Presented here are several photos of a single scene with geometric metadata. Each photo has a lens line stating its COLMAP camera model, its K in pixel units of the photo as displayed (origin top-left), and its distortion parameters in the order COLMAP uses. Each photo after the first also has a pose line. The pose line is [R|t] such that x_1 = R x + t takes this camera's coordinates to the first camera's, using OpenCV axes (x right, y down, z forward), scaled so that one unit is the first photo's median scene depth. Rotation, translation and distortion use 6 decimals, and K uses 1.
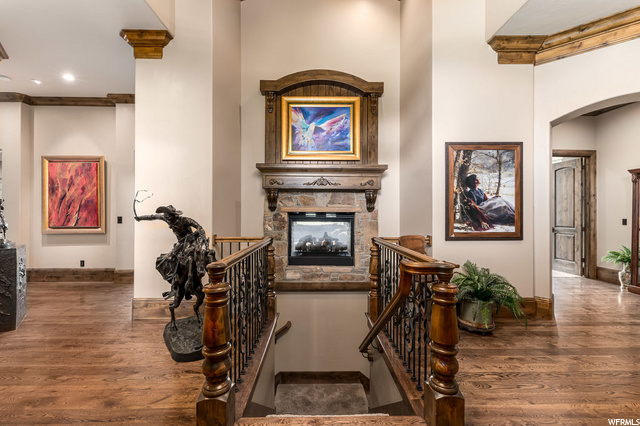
lens RADIAL K [[284.2, 0, 319.5], [0, 284.2, 214.1], [0, 0, 1]] dist [-0.003150, -0.000285]
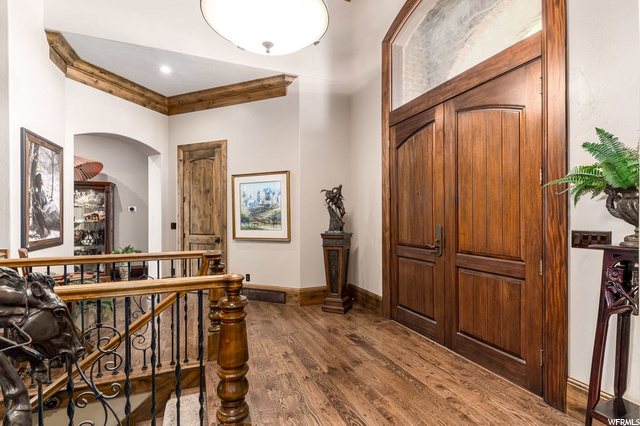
lens RADIAL K [[307.0, 0, 319.2], [0, 307.0, 216.4], [0, 0, 1]] dist [0.003750, 0.000472]
pose [[-0.353585, 0.002631, 0.935399, -0.639062], [0.005810, 0.999983, -0.000616, -0.002801], [-0.935384, 0.005217, -0.353594, 0.536096]]
